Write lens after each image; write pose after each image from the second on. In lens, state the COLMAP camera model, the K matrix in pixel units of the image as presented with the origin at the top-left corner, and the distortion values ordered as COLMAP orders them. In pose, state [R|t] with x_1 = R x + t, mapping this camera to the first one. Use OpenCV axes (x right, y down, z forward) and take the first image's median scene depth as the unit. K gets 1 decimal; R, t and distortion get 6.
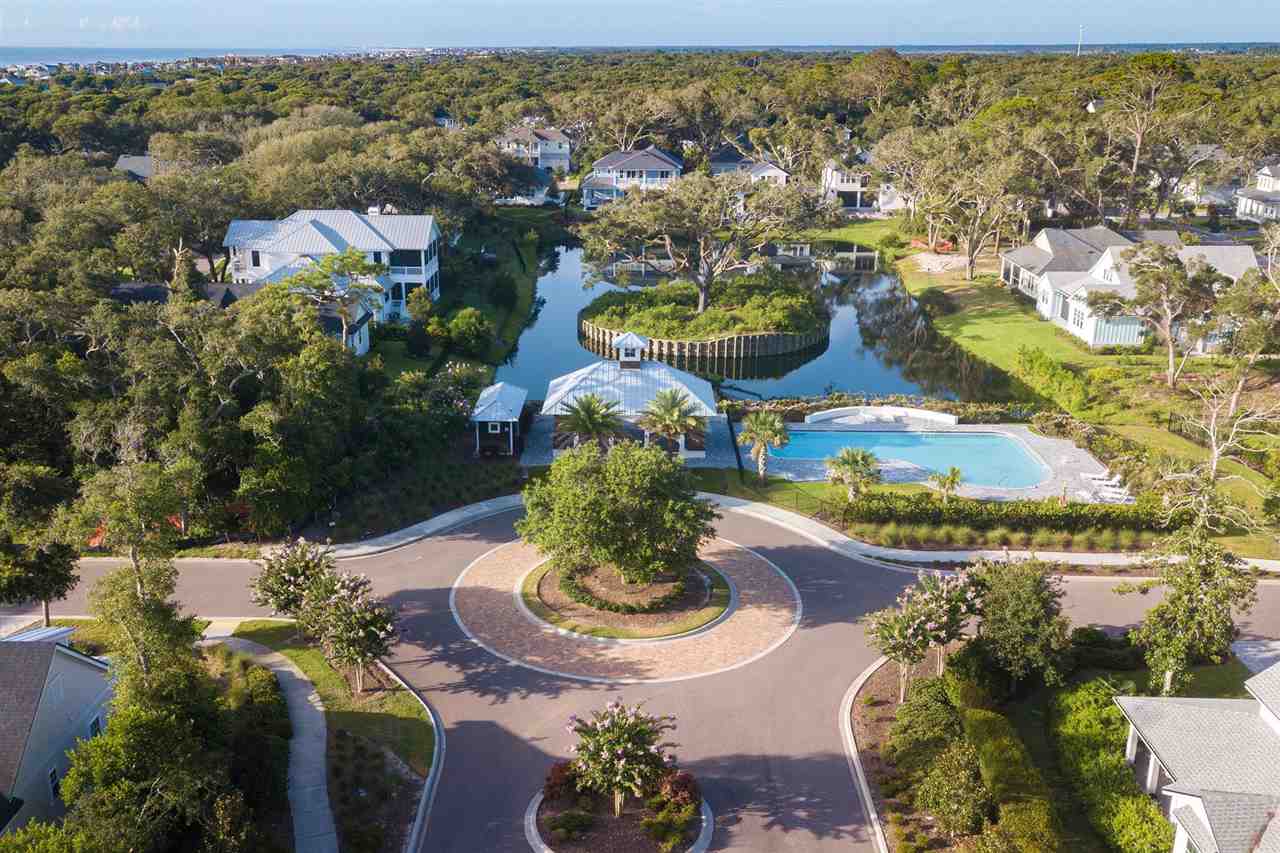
lens RADIAL K [[1172.4, 0, 581.5], [0, 1172.4, 430.9], [0, 0, 1]] dist [-0.003475, 0.000000]
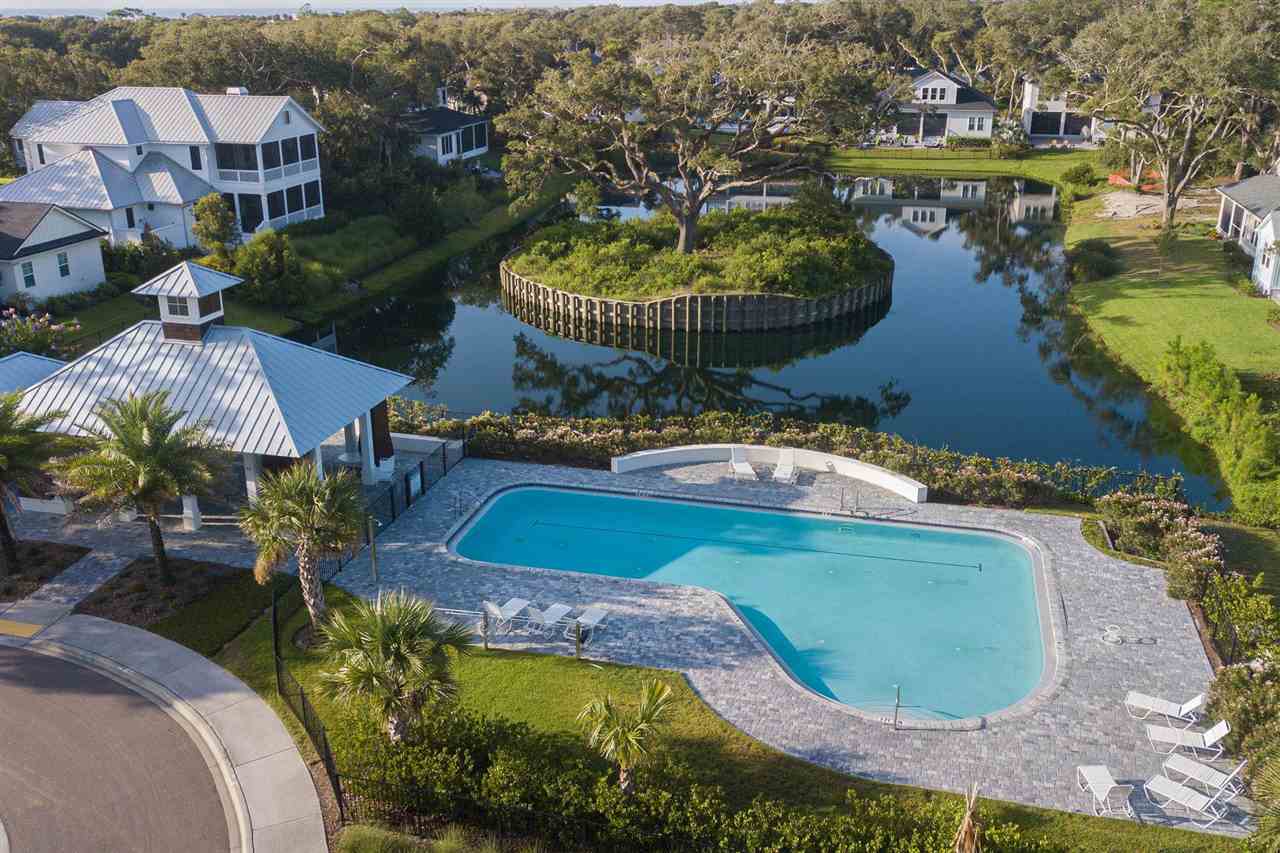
lens RADIAL K [[1172.4, 0, 635.8], [0, 1172.4, 428.6], [0, 0, 1]] dist [-0.003475, 0.000000]
pose [[0.979408, 0.069902, -0.189403, 0.208394], [-0.063958, 0.997254, 0.037327, -0.031090], [0.191492, -0.024444, 0.981190, 0.376215]]
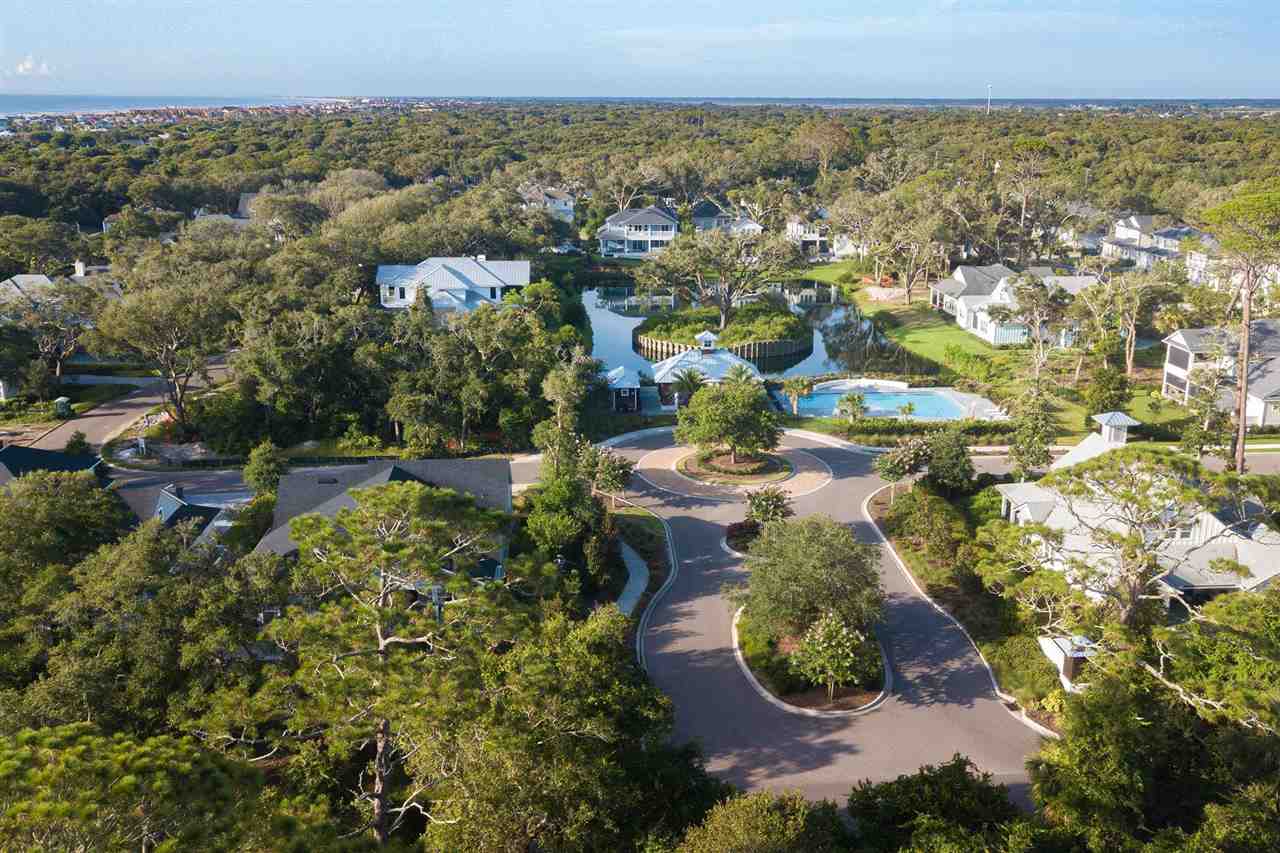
lens RADIAL K [[1172.4, 0, 629.2], [0, 1172.4, 433.4], [0, 0, 1]] dist [-0.003475, 0.000000]
pose [[0.995513, -0.022811, 0.091840, -0.141429], [0.026242, 0.998995, -0.036325, 0.072630], [-0.090919, 0.038572, 0.995111, -0.377685]]
